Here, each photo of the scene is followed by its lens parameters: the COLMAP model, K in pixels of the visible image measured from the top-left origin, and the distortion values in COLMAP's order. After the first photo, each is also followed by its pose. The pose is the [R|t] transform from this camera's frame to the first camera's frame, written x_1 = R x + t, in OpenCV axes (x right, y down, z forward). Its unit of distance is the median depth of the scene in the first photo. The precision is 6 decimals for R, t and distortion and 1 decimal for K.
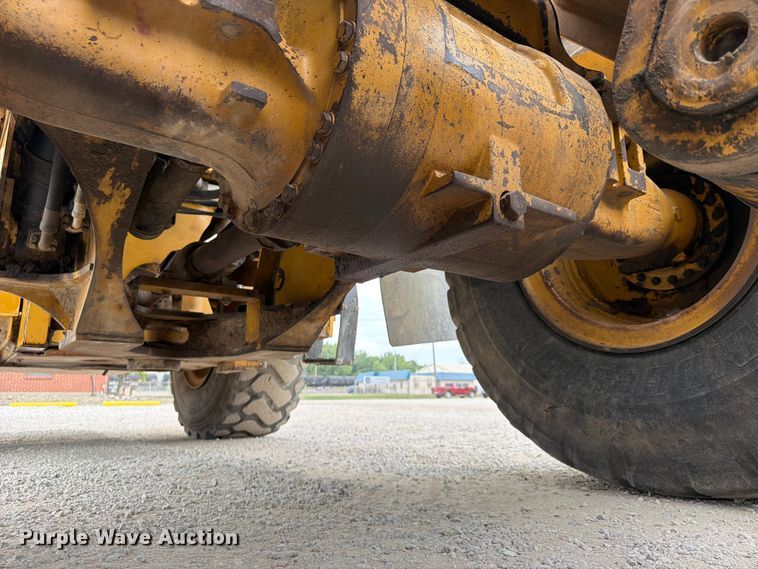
lens RADIAL K [[532.6, 0, 379.0], [0, 532.6, 281.6], [0, 0, 1]] dist [0.084953, -0.128762]
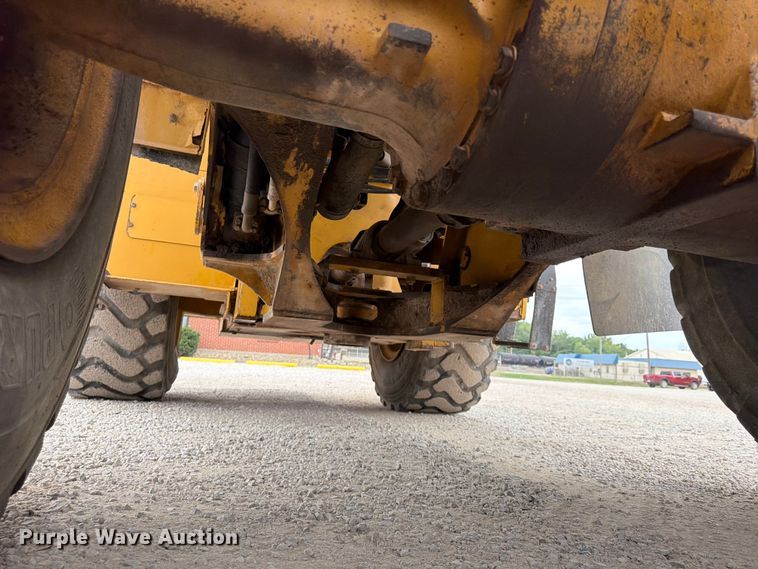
lens RADIAL K [[532.6, 0, 379.0], [0, 532.6, 281.6], [0, 0, 1]] dist [0.084953, -0.128762]
pose [[0.935467, 0.014368, -0.353122, 0.004911], [0.001652, 0.998985, 0.045023, -0.008161], [0.353410, -0.042701, 0.934493, 0.113039]]
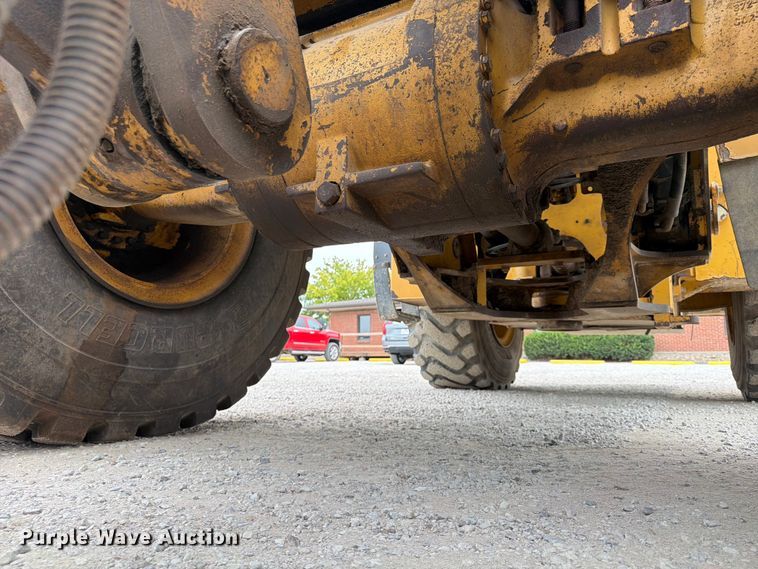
lens RADIAL K [[532.6, 0, 379.0], [0, 532.6, 281.6], [0, 0, 1]] dist [0.084953, -0.128762]
pose [[0.371841, -0.118999, -0.920638, 0.902558], [0.187226, 0.980983, -0.051179, 0.088469], [0.909220, -0.153337, 0.387049, 0.400035]]
